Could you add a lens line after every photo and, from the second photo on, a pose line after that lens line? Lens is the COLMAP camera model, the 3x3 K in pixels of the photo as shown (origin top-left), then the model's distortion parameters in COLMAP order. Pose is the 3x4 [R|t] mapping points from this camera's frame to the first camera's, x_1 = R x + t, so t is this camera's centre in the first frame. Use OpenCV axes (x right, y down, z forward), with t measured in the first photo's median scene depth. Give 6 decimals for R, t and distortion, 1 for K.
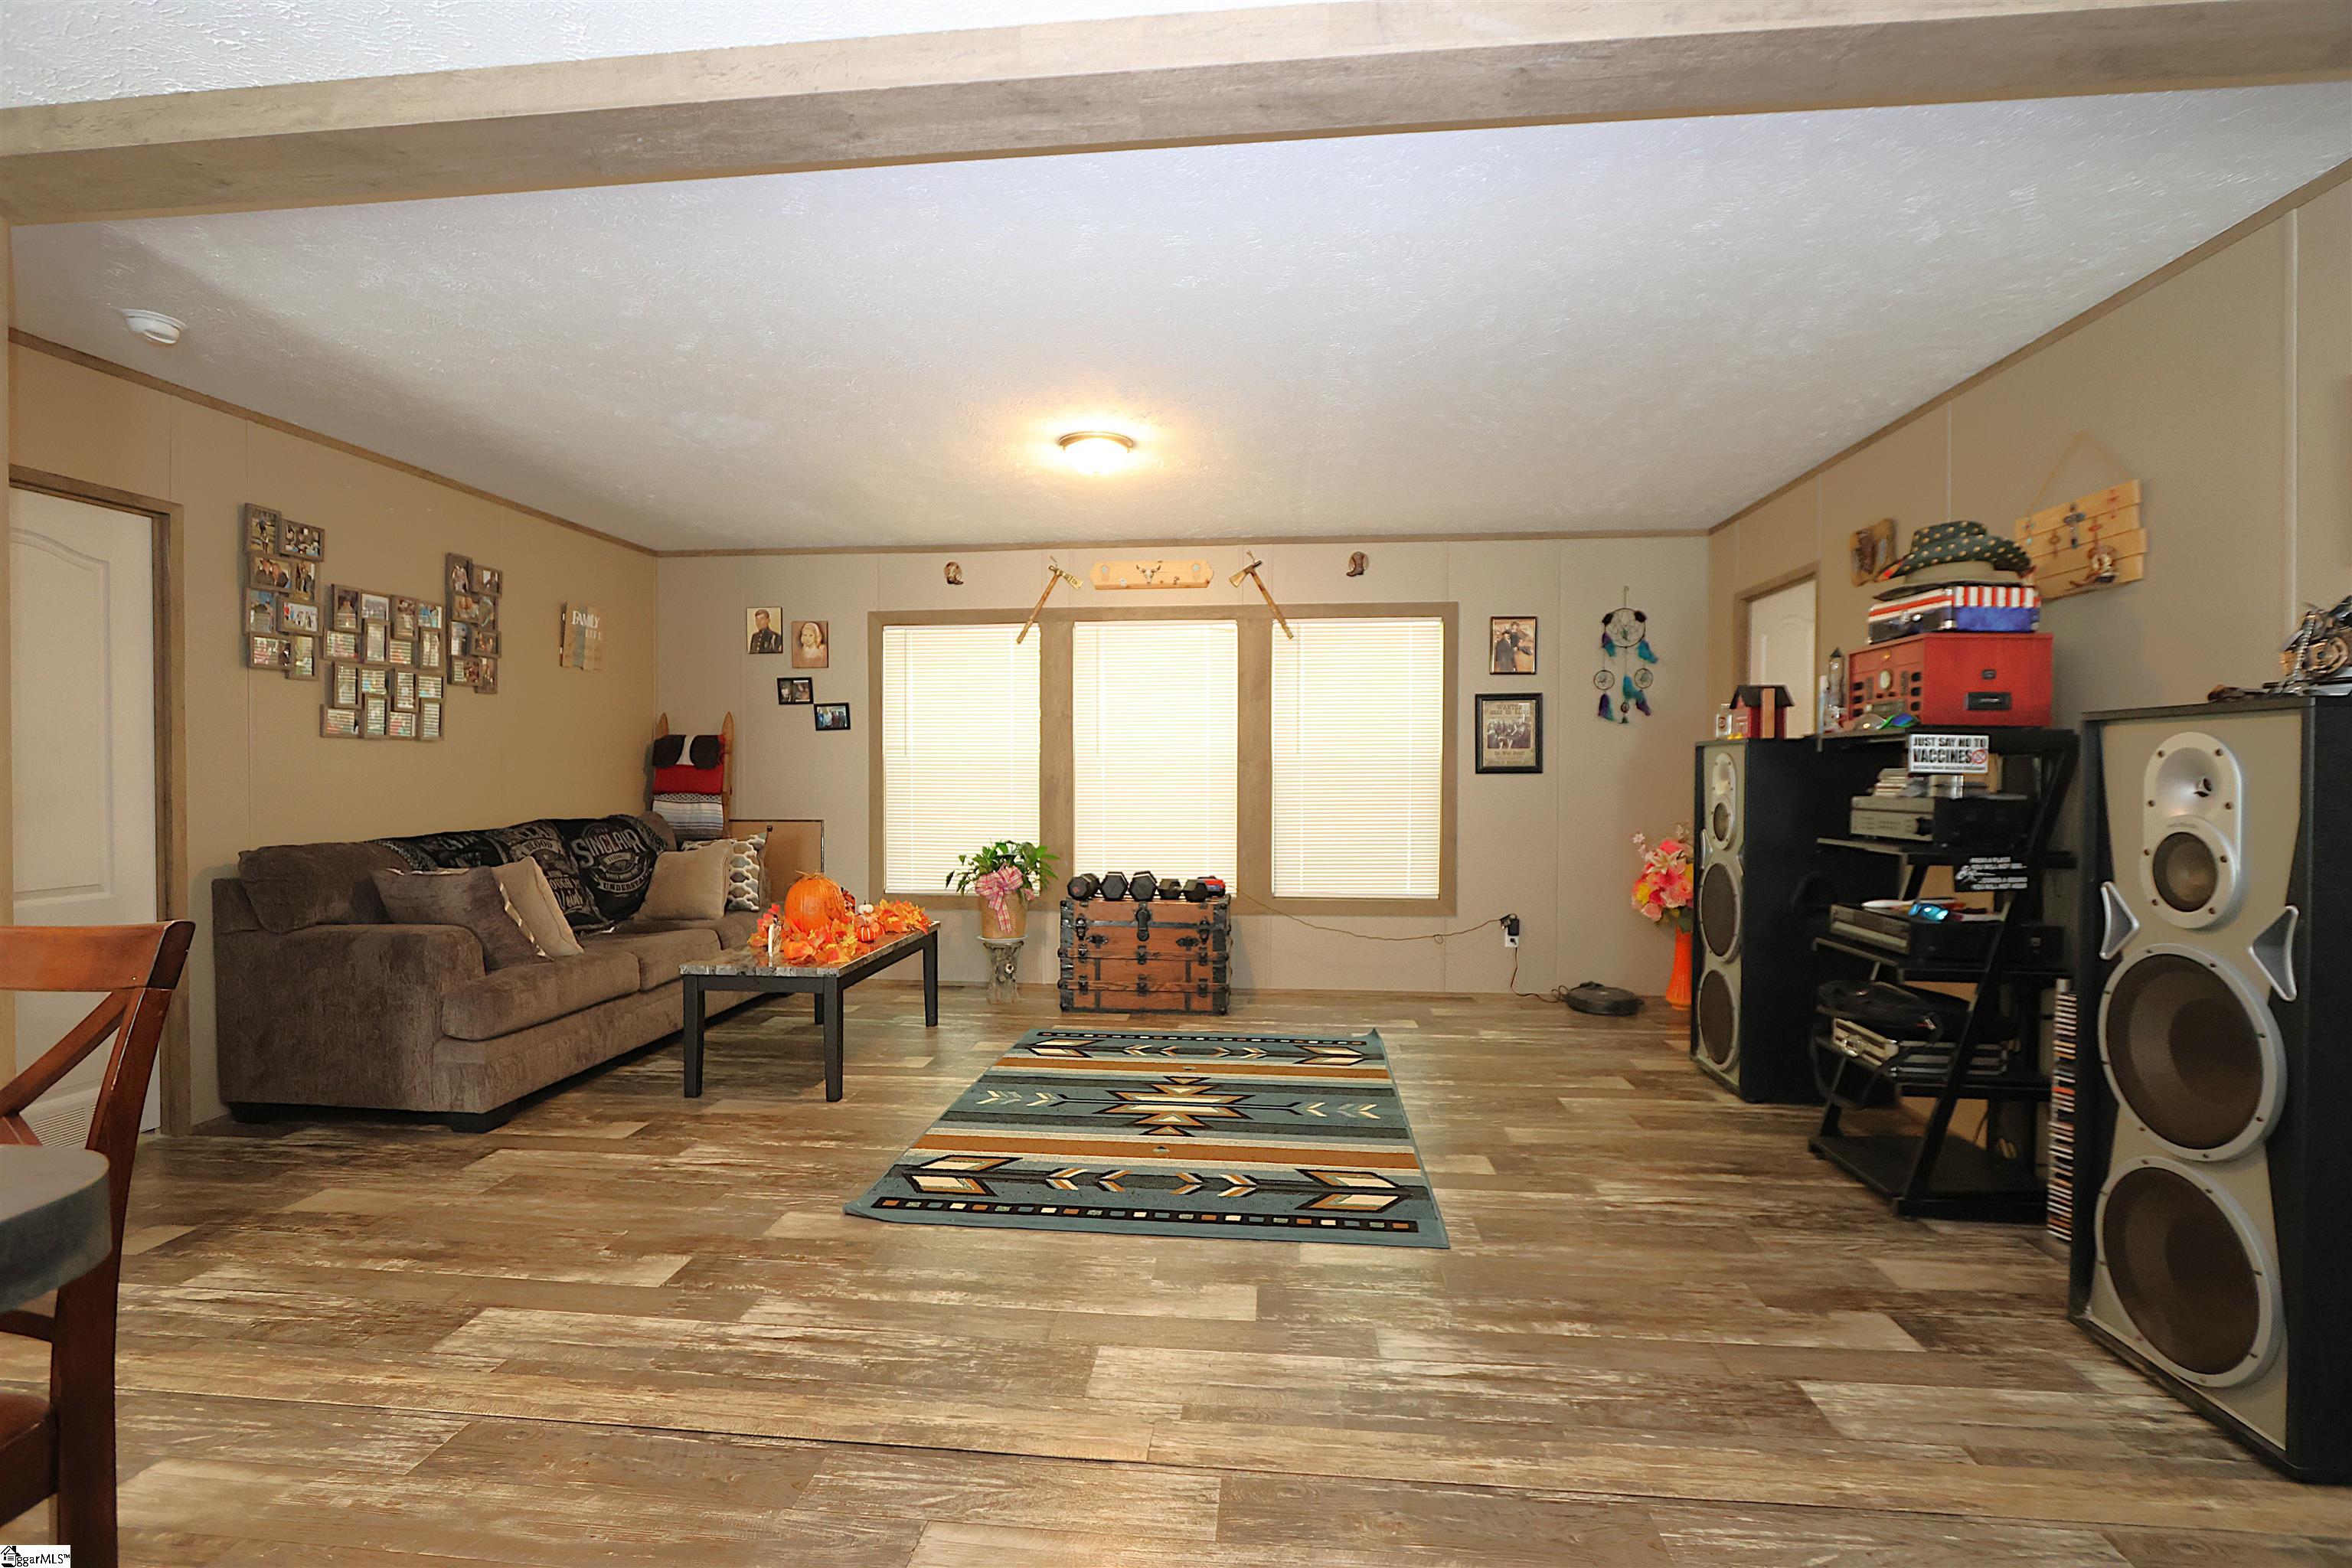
lens RADIAL K [[1079.3, 0, 1169.8], [0, 1079.3, 788.2], [0, 0, 1]] dist [-0.020985, 0.004512]
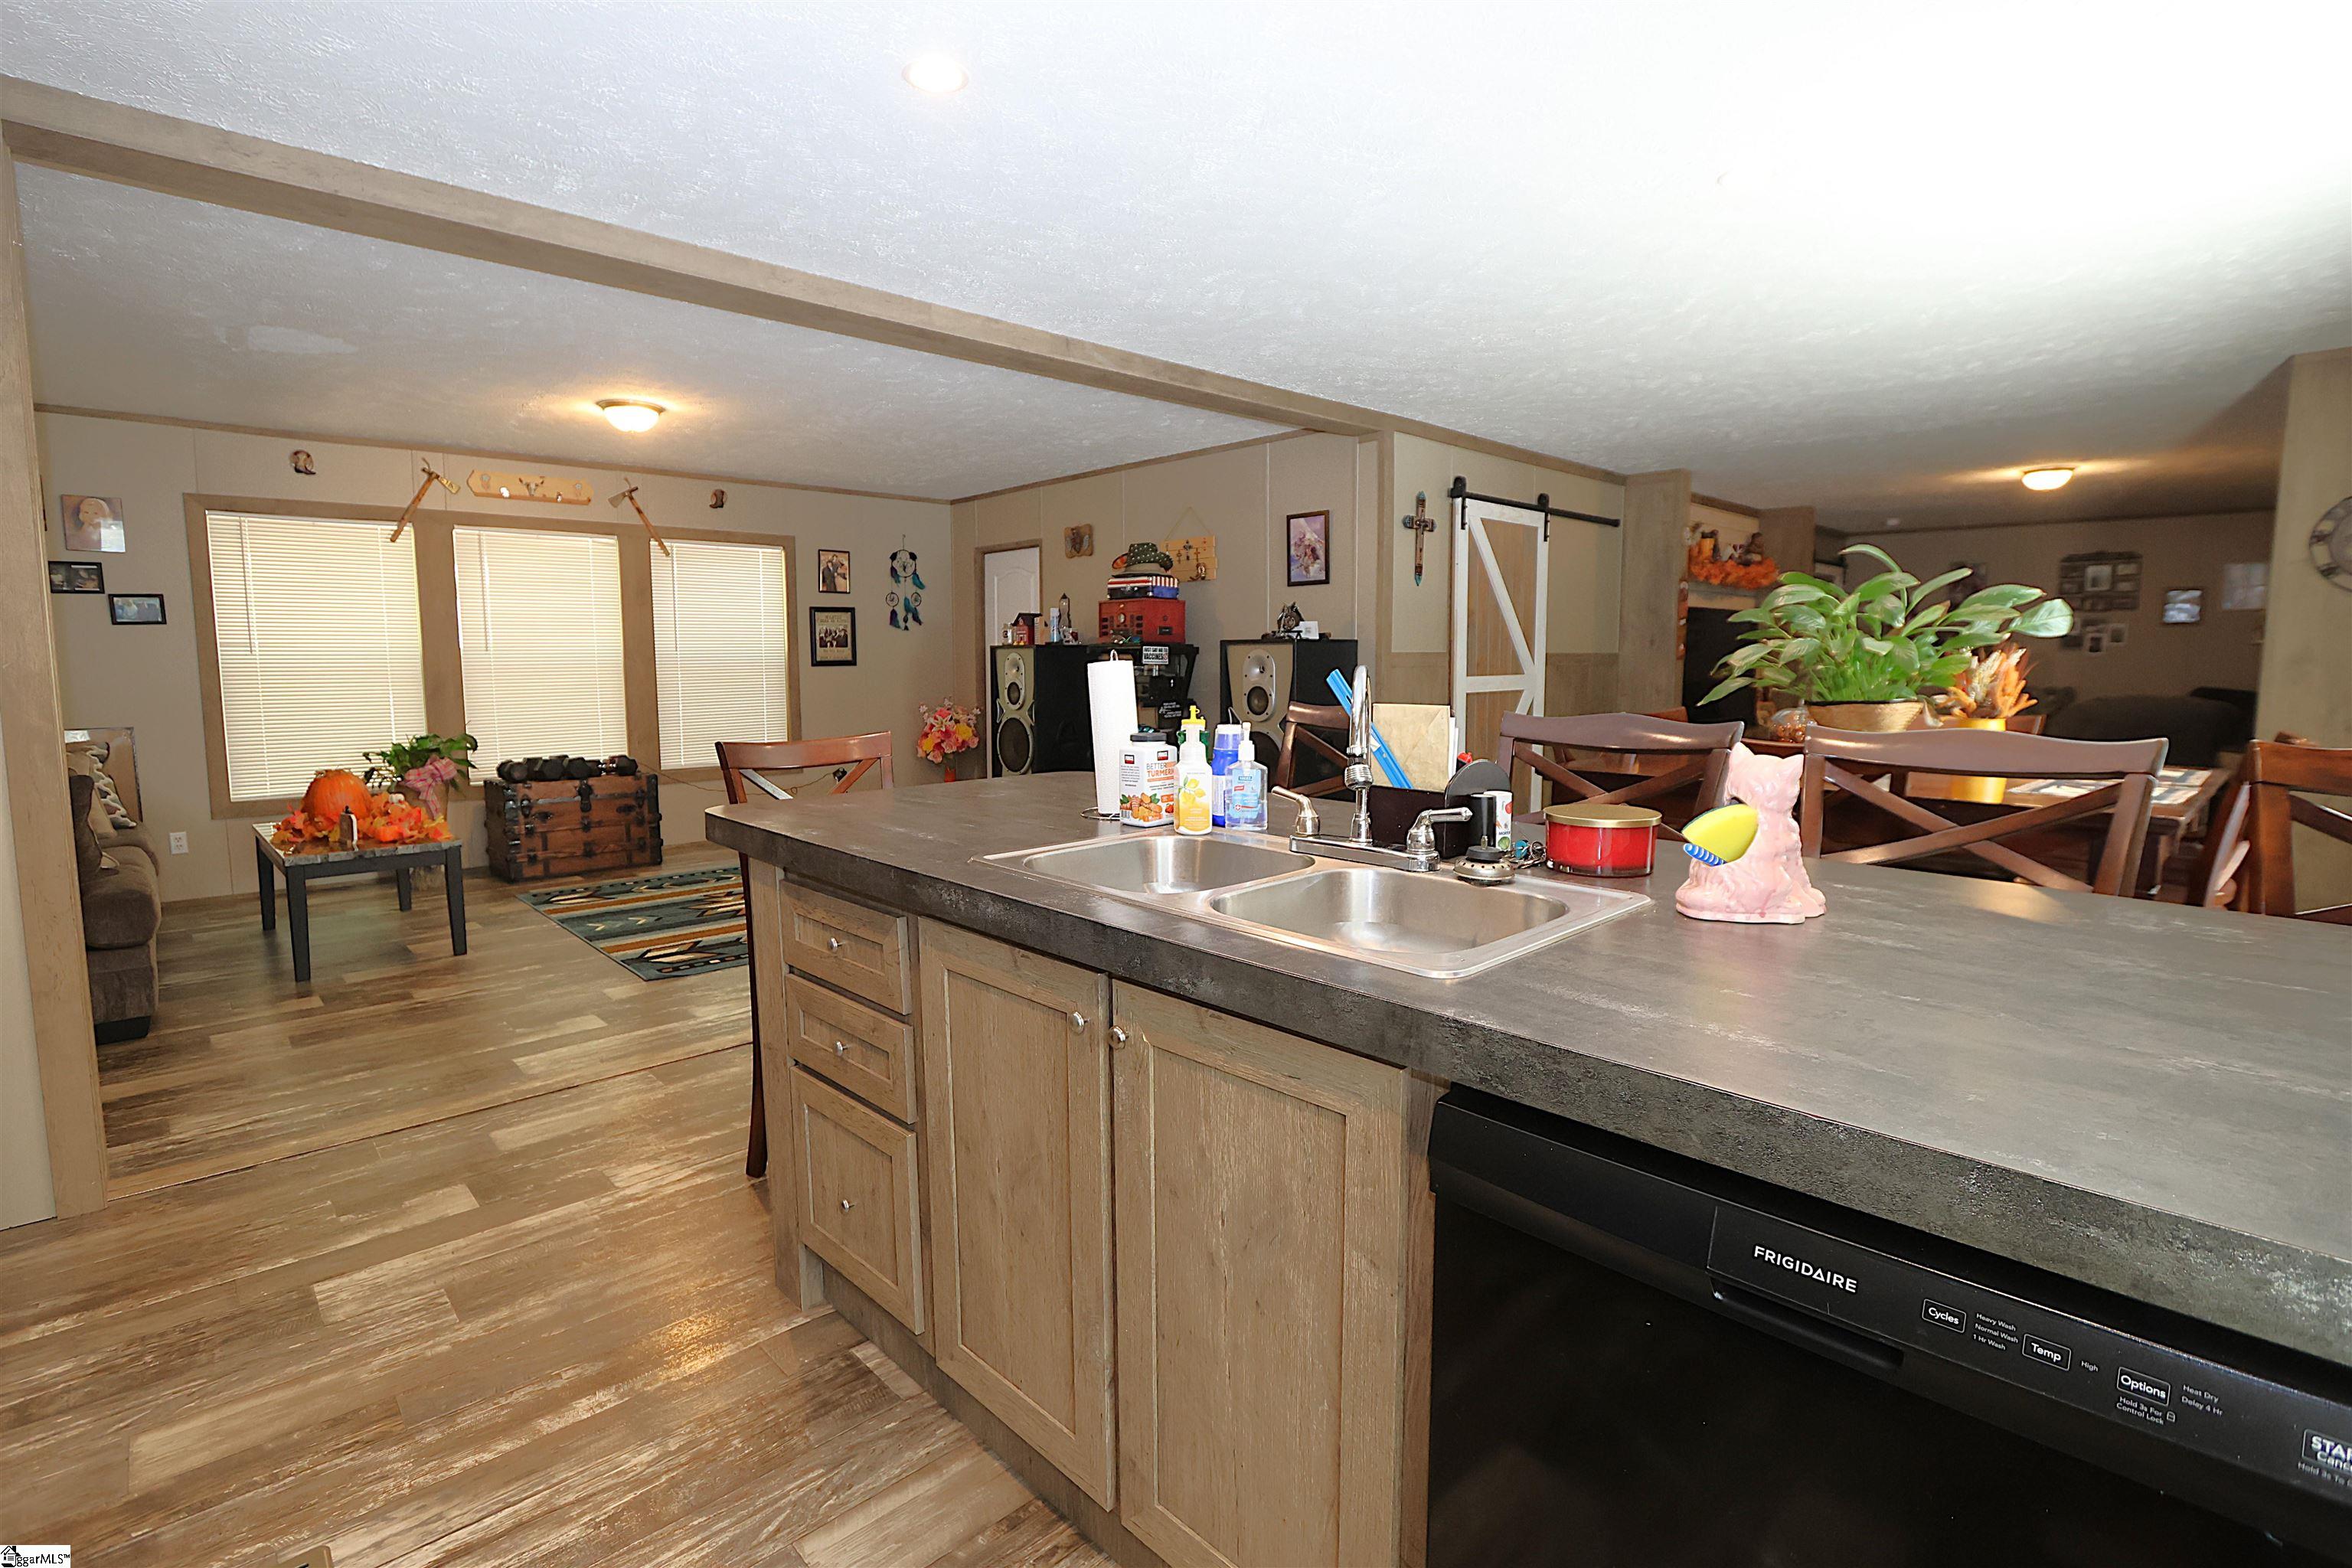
lens RADIAL K [[1097.9, 0, 1170.9], [0, 1097.9, 771.9], [0, 0, 1]] dist [-0.010671, 0.001639]
pose [[0.649644, -0.083238, 0.755668, -0.663424], [0.017608, 0.995369, 0.094504, -0.004709], [-0.760035, -0.048088, 0.648101, -0.331915]]
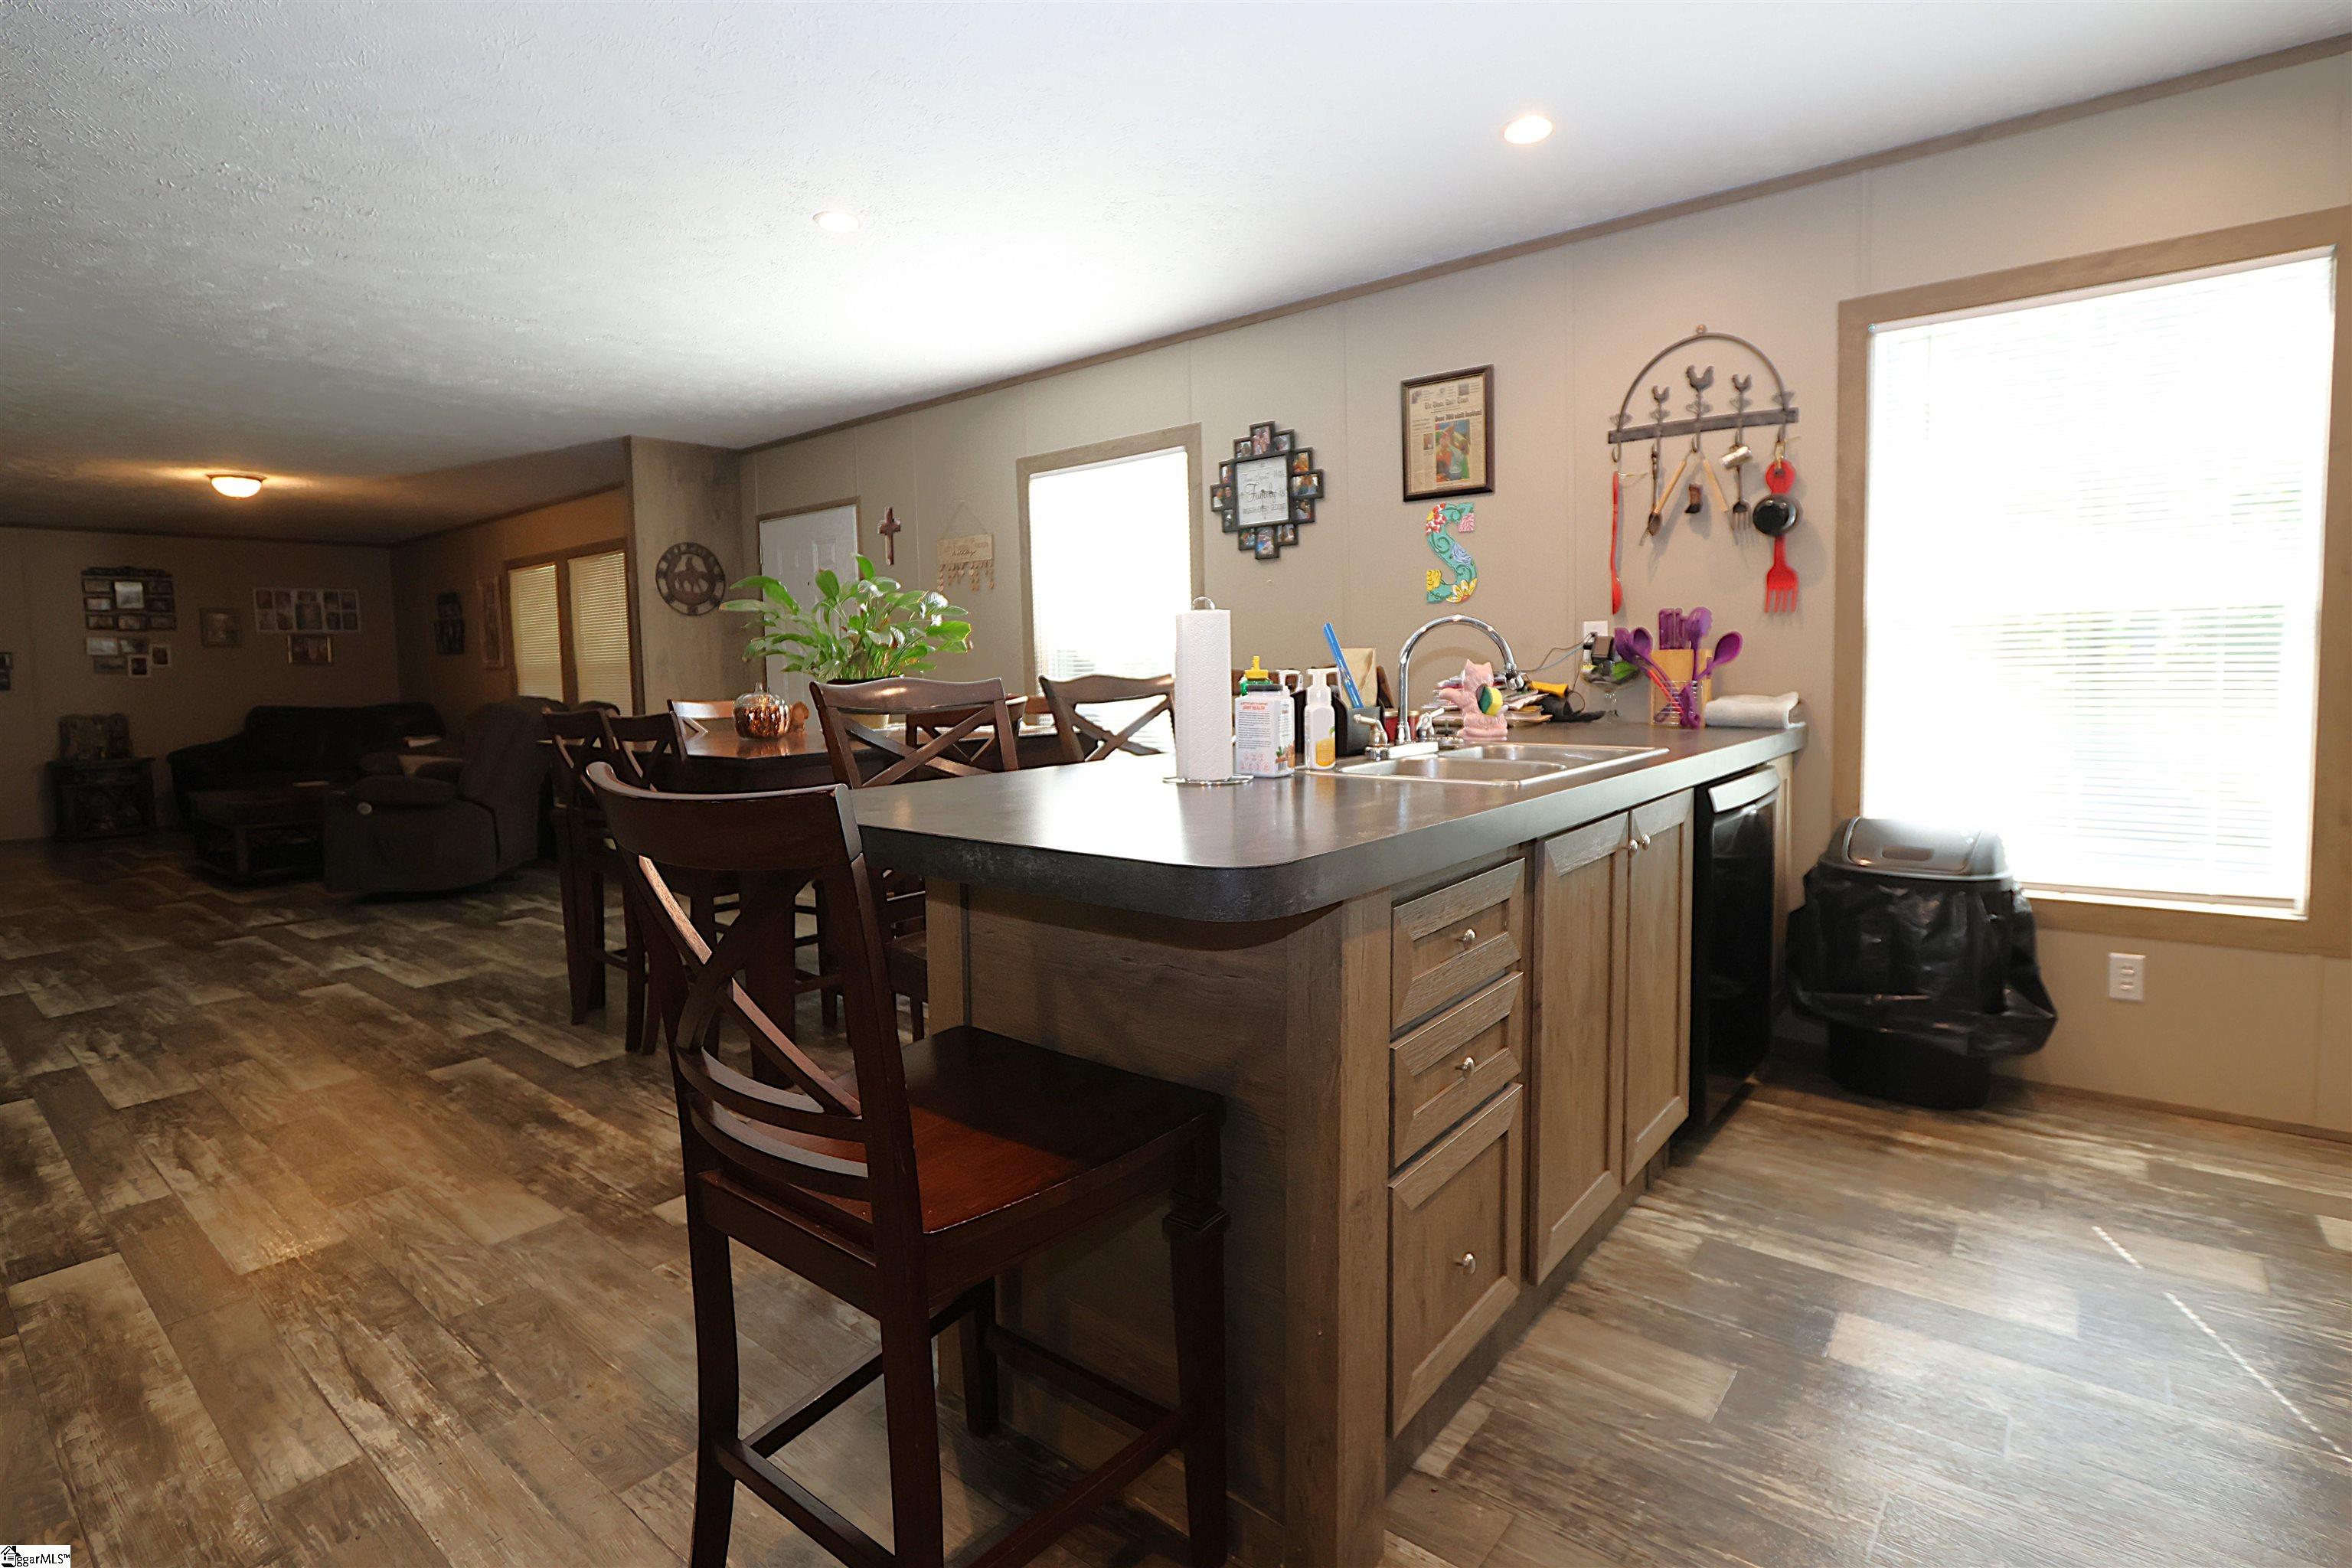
lens RADIAL K [[1136.3, 0, 1178.7], [0, 1136.3, 744.3], [0, 0, 1]] dist [-0.020773, 0.006938]
pose [[-0.833893, -0.020944, 0.551529, -0.544060], [0.033972, 0.995437, 0.089167, 0.004703], [-0.550880, 0.093092, -0.829376, 0.431941]]
